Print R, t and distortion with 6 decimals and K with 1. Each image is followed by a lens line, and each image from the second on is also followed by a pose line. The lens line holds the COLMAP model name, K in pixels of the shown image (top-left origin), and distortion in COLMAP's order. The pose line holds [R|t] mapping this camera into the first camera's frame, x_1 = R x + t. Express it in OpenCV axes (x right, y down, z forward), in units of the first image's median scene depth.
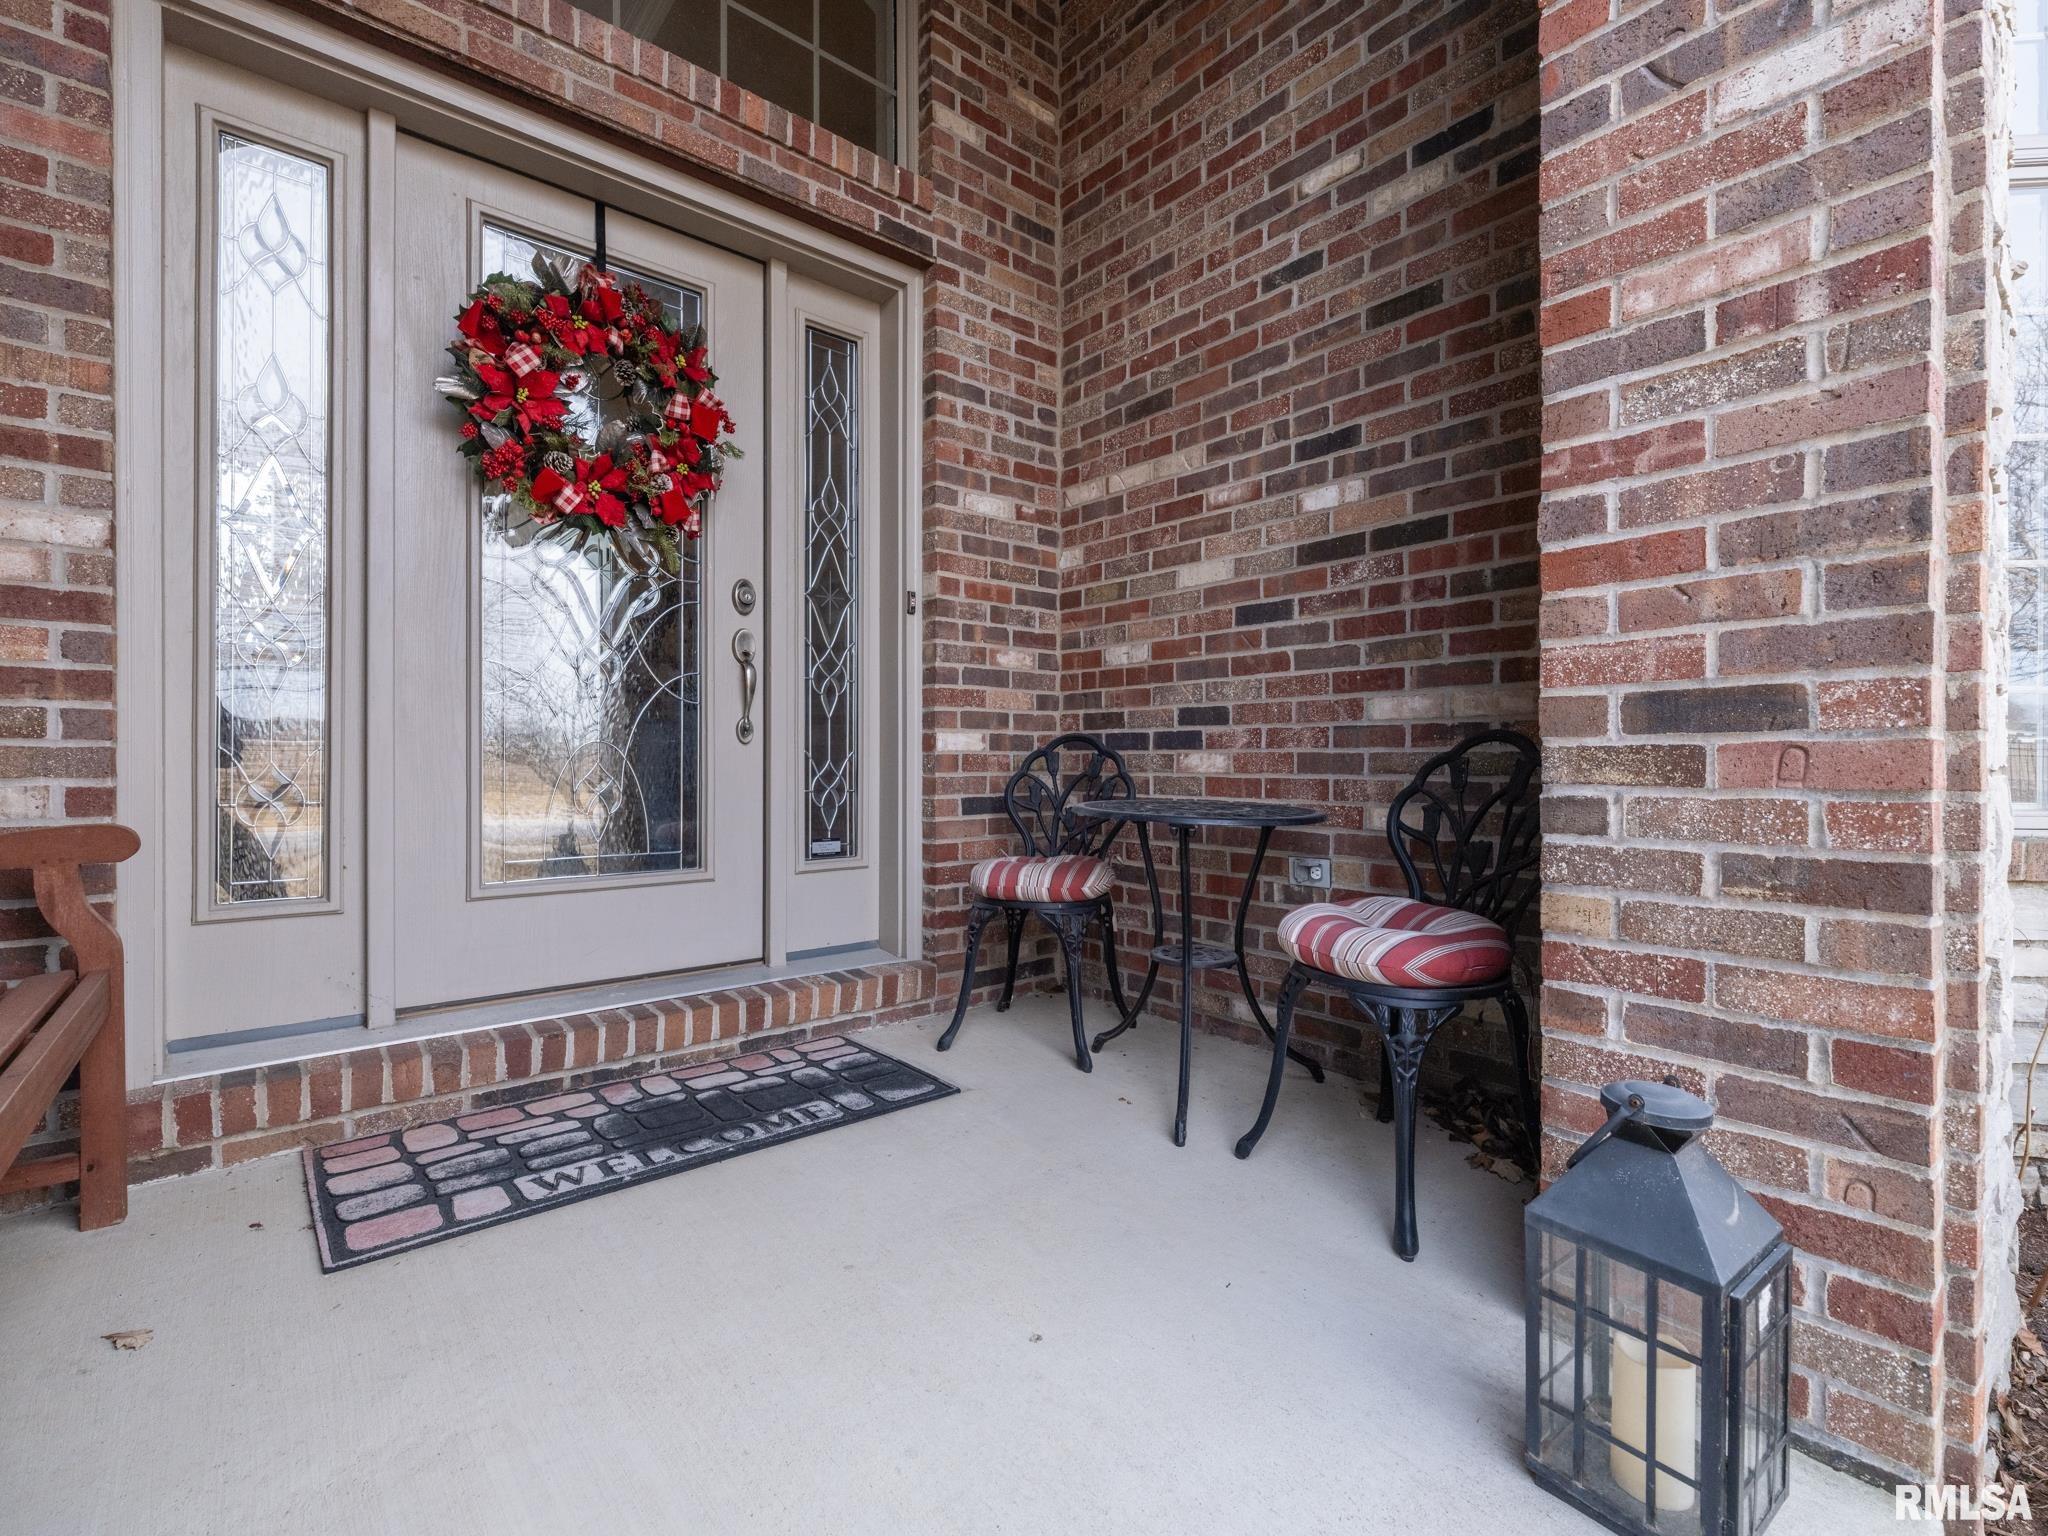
lens RADIAL K [[948.5, 0, 1024.3], [0, 948.5, 760.4], [0, 0, 1]] dist [0.006055, 0.000856]
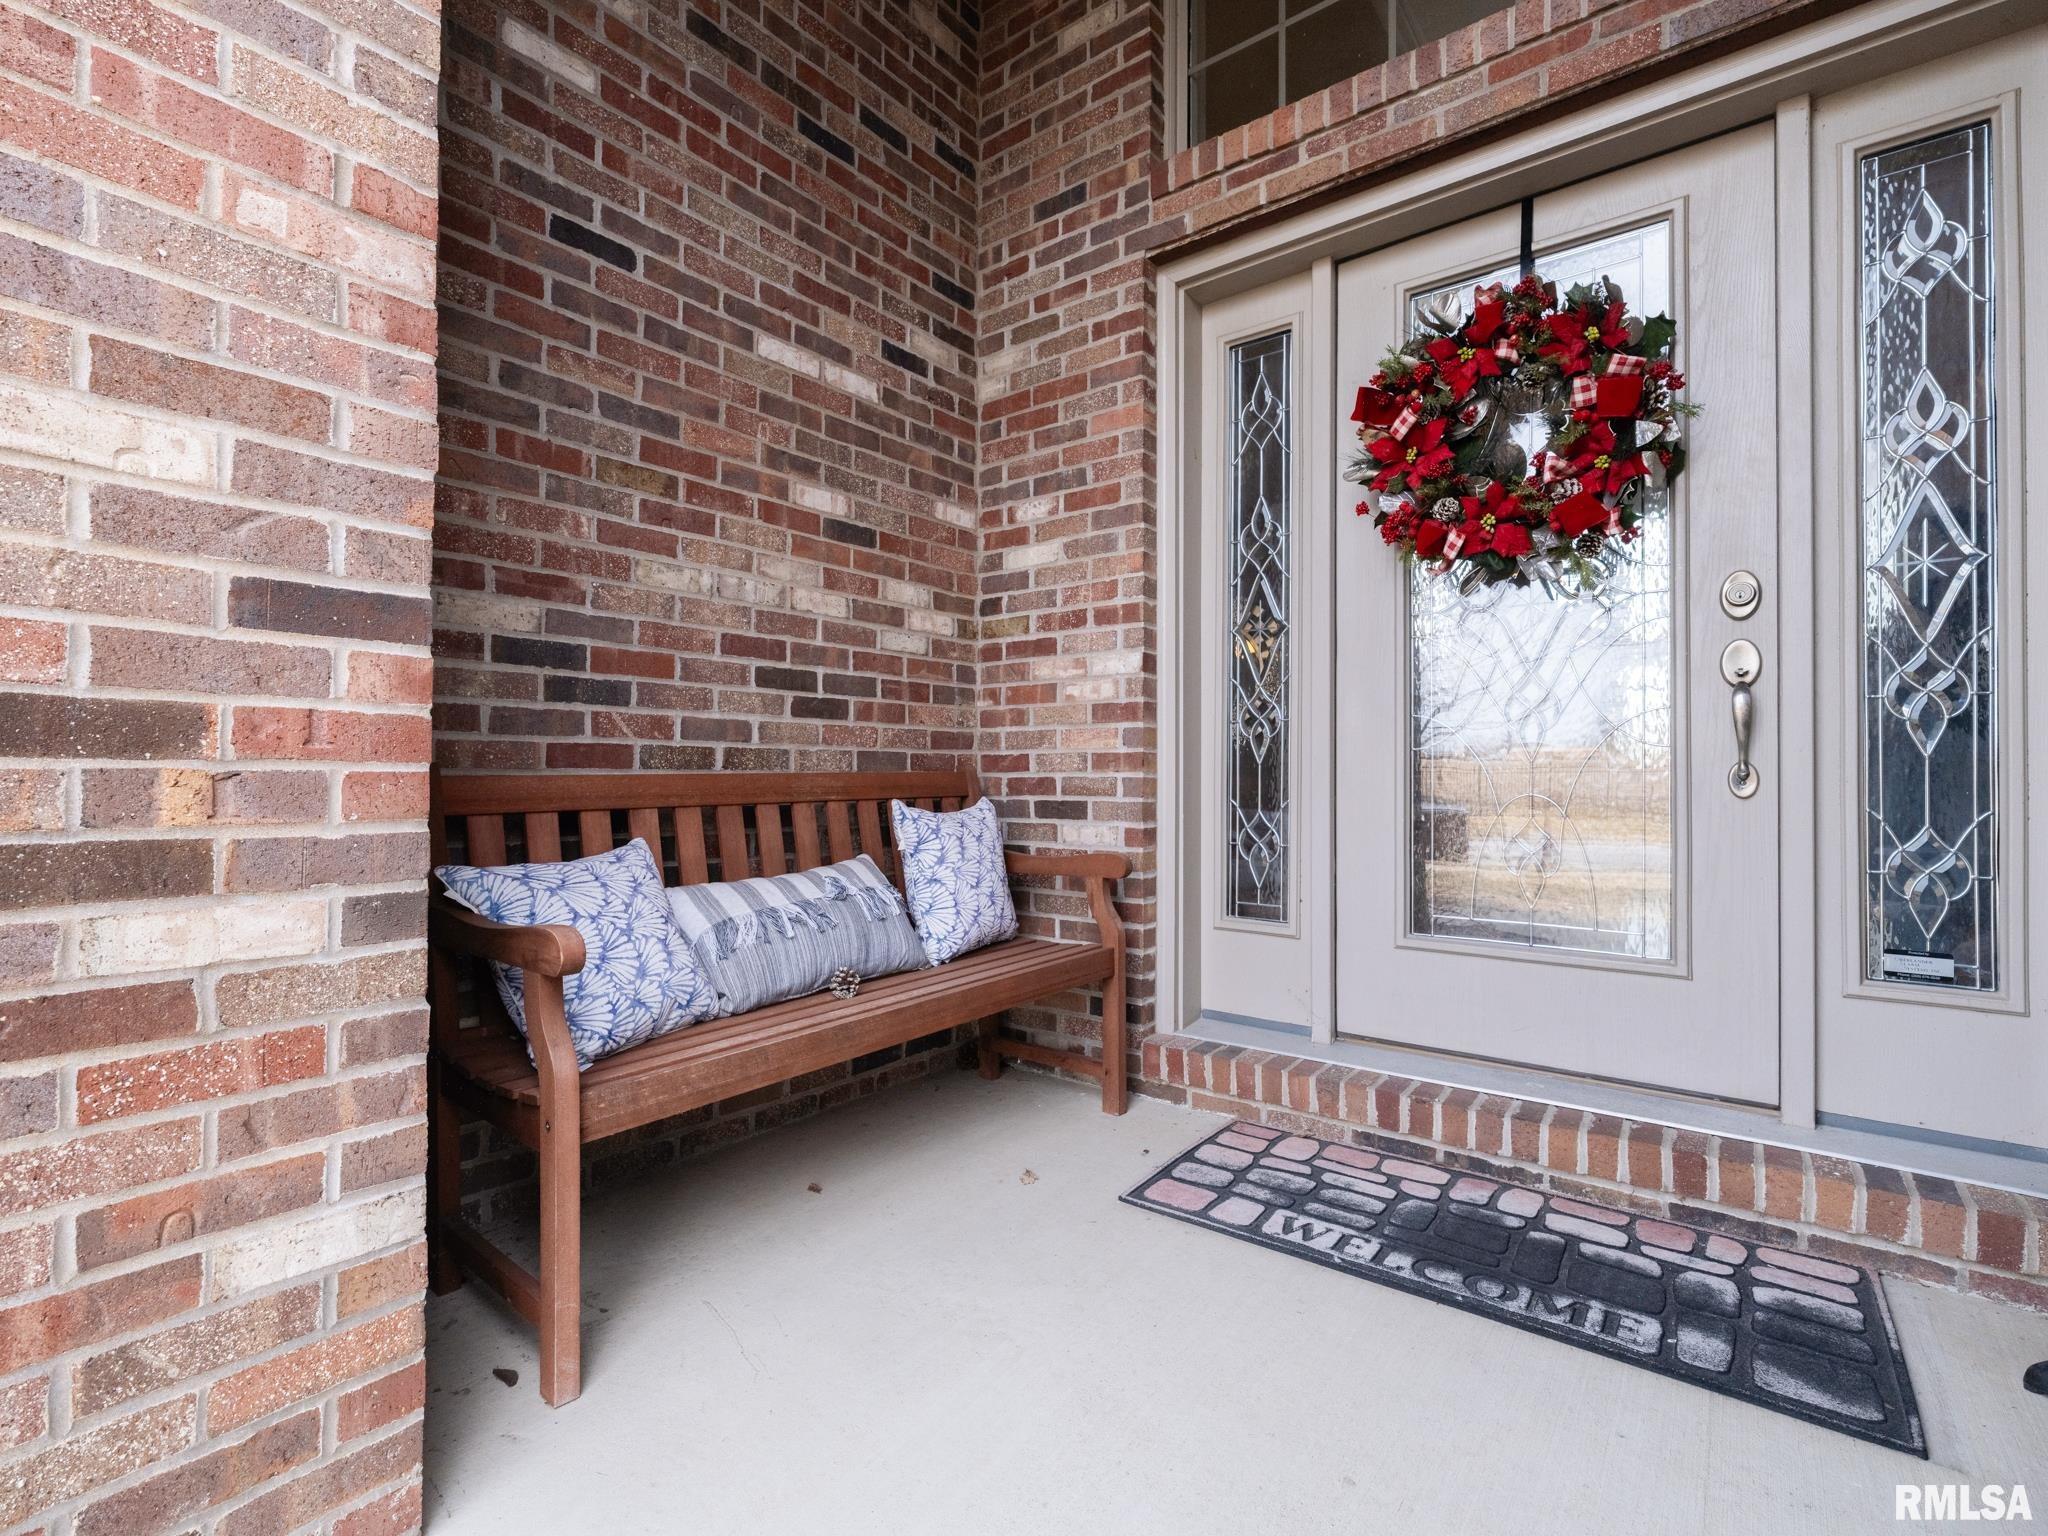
lens RADIAL K [[948.5, 0, 1025.0], [0, 948.5, 771.5], [0, 0, 1]] dist [0.006055, 0.000856]
pose [[0.206079, -0.012703, -0.978453, 0.397186], [-0.005175, 0.999888, -0.014071, -0.033477], [0.978522, 0.007963, 0.205991, 0.419009]]
